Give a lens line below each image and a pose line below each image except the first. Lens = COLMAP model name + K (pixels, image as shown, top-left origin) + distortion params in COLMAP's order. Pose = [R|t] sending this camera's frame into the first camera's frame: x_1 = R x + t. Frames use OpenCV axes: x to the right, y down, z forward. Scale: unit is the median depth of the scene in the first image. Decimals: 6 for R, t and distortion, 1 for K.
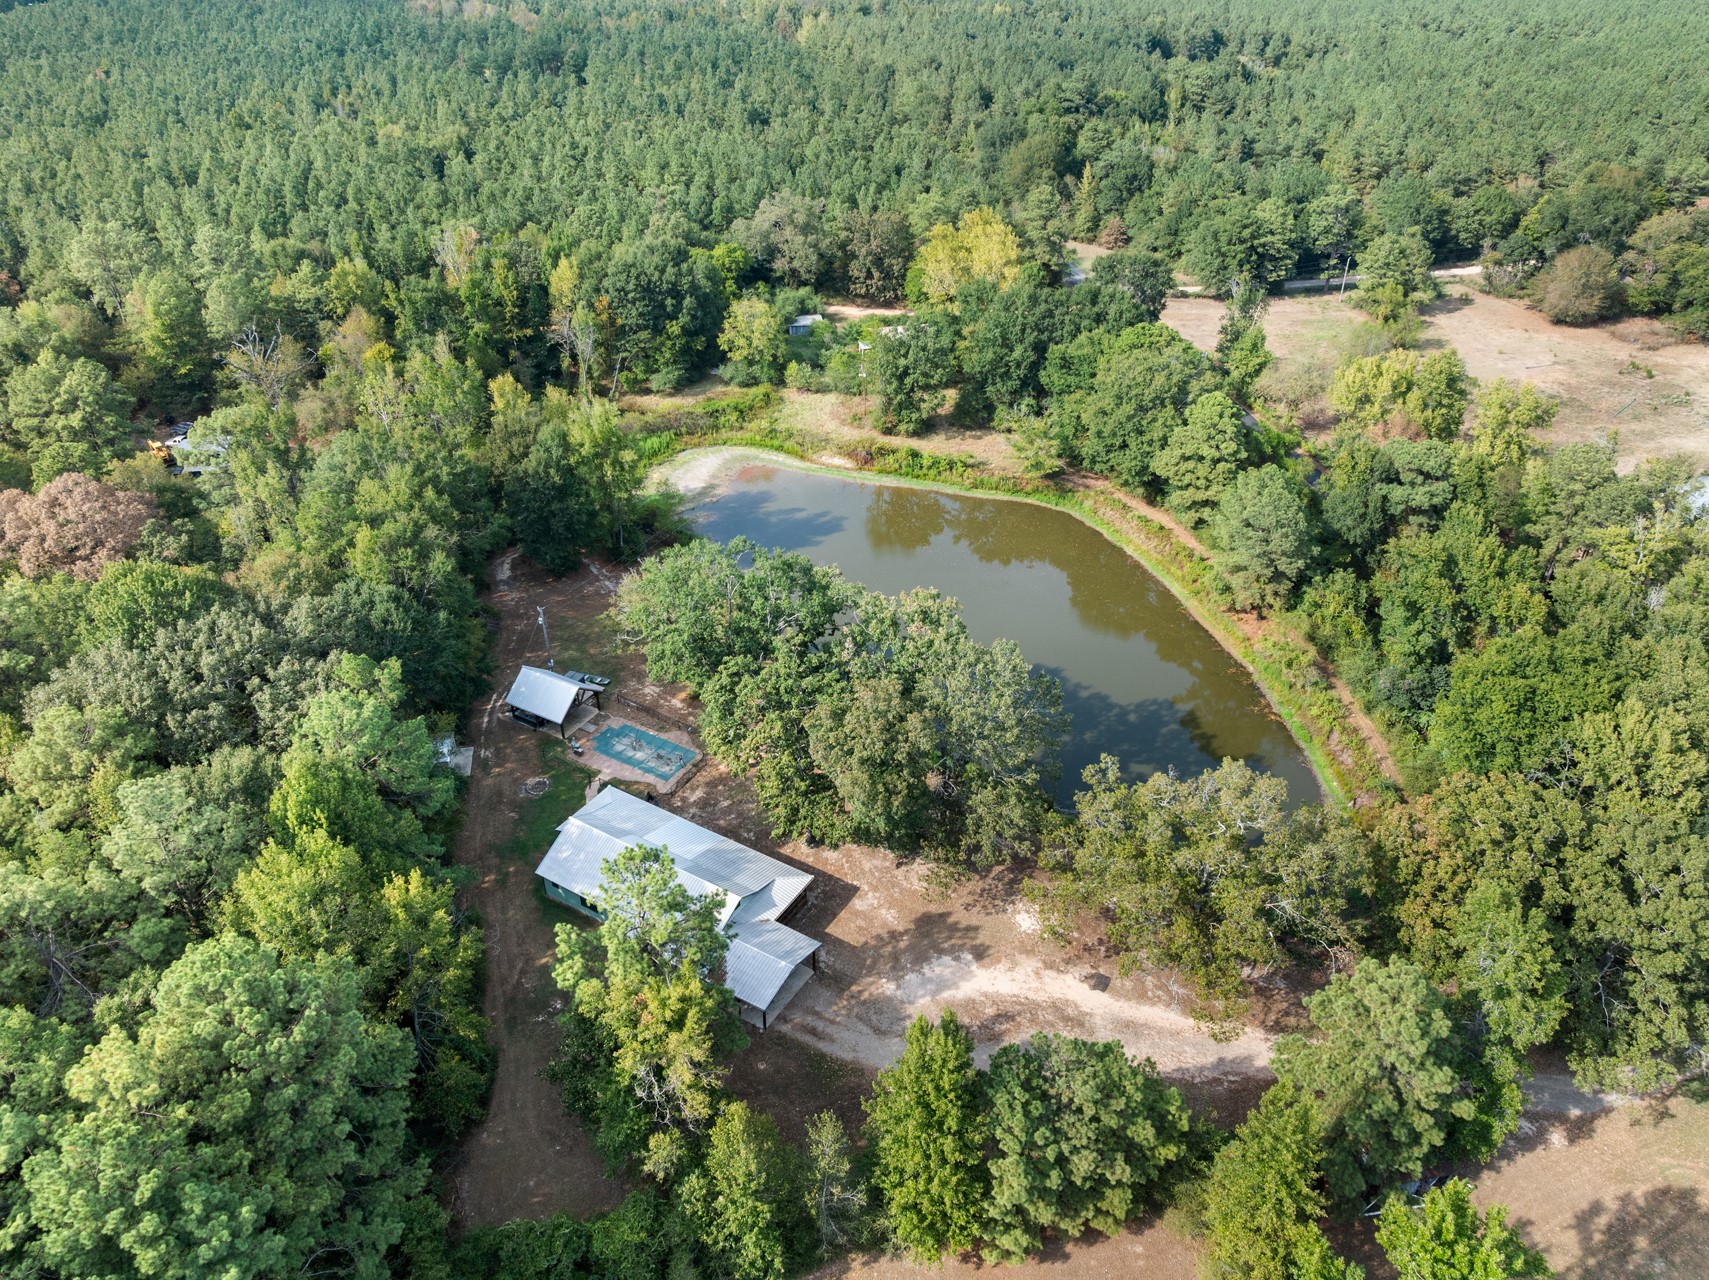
lens RADIAL K [[1279.4, 0, 839.0], [0, 1279.4, 636.9], [0, 0, 1]] dist [-0.045351, 0.022065]
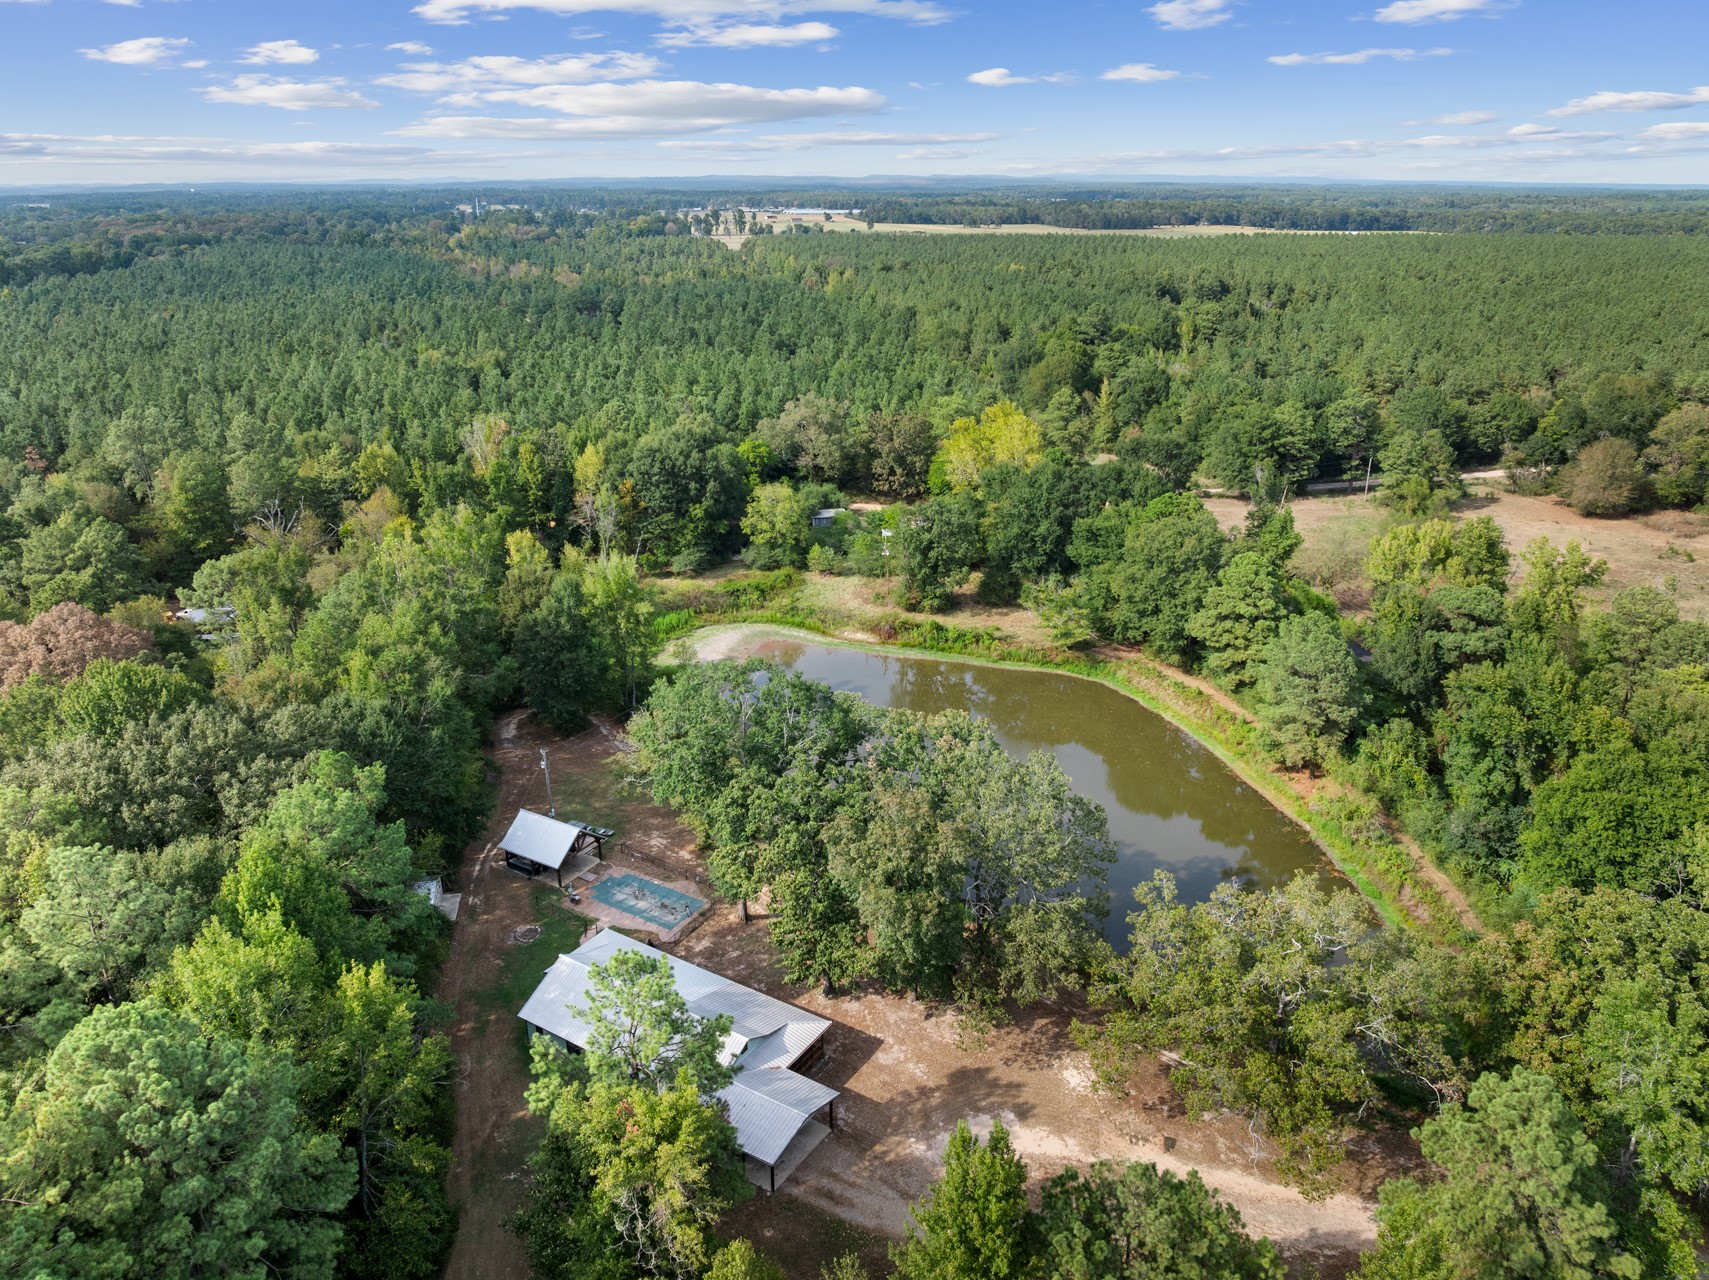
lens RADIAL K [[1279.4, 0, 839.0], [0, 1279.4, 636.9], [0, 0, 1]] dist [-0.045351, 0.022065]
pose [[0.999843, 0.005020, -0.016981, -0.000946], [-0.008614, 0.975739, -0.218767, 0.097457], [0.015471, 0.218879, 0.975629, 0.067146]]
